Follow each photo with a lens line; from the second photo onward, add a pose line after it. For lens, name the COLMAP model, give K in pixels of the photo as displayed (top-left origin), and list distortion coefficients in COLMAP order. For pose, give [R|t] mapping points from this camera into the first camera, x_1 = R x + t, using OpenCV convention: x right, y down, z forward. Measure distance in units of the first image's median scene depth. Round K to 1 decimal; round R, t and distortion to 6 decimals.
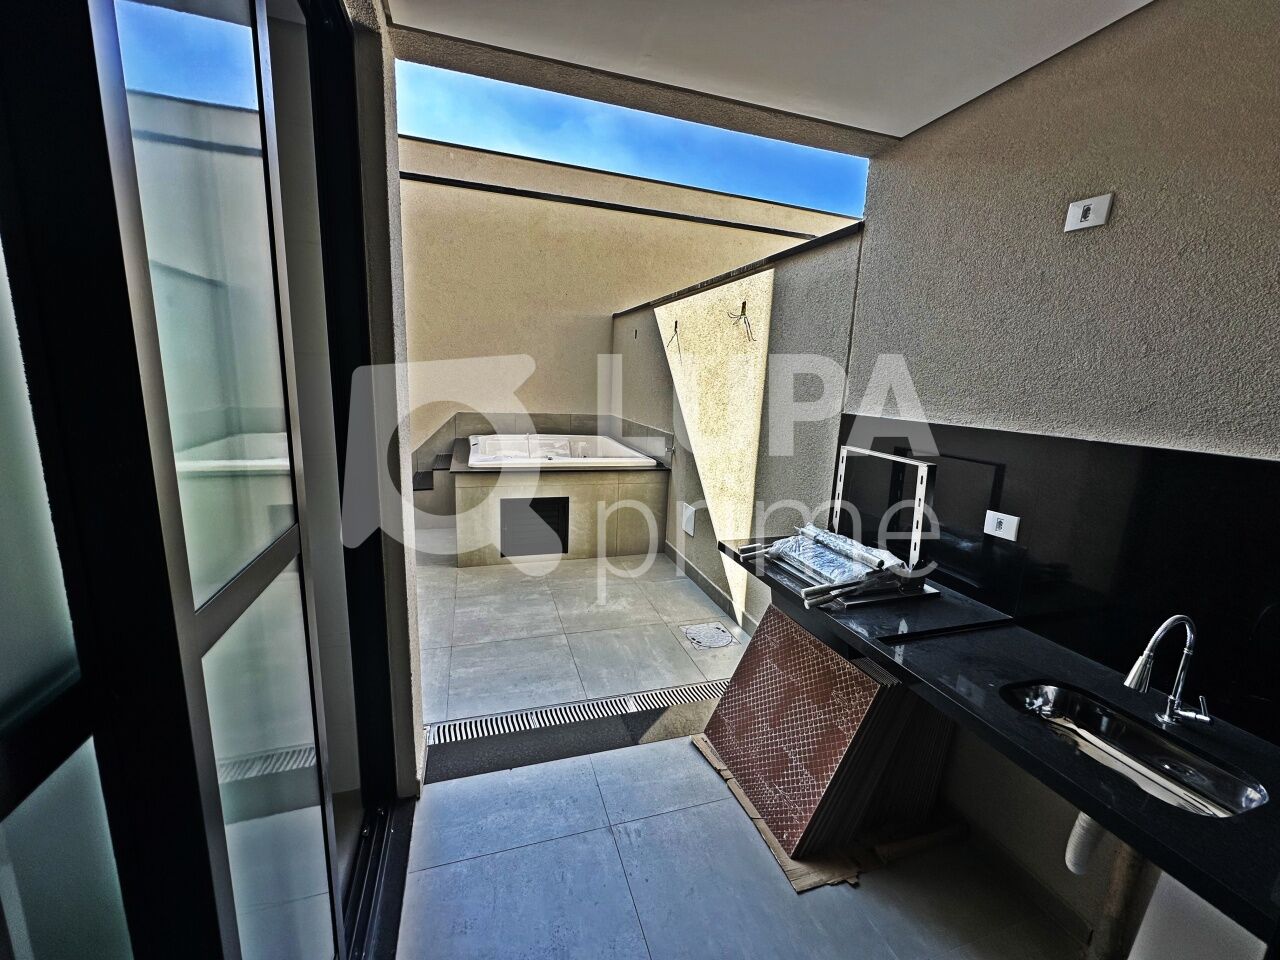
lens RADIAL K [[513.1, 0, 638.6], [0, 513.1, 478.7], [0, 0, 1]] dist [-0.003604, 0.000760]
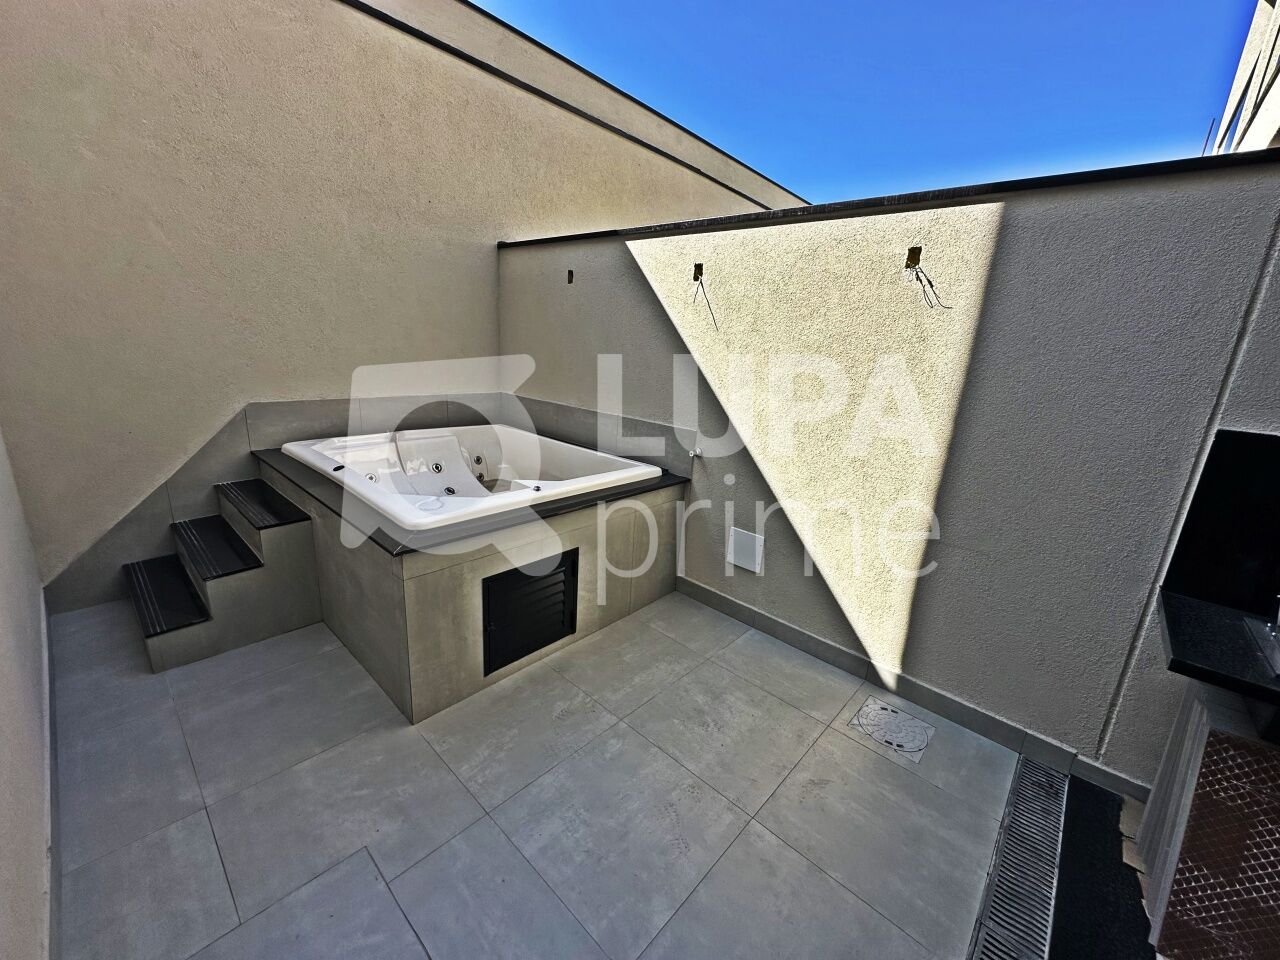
lens RADIAL K [[513.1, 0, 643.3], [0, 513.1, 476.3], [0, 0, 1]] dist [-0.003604, 0.000760]
pose [[0.865669, -0.121117, 0.485745, -0.371237], [0.074132, 0.990609, 0.114887, -0.118081], [-0.495098, -0.063444, 0.866518, 0.450302]]
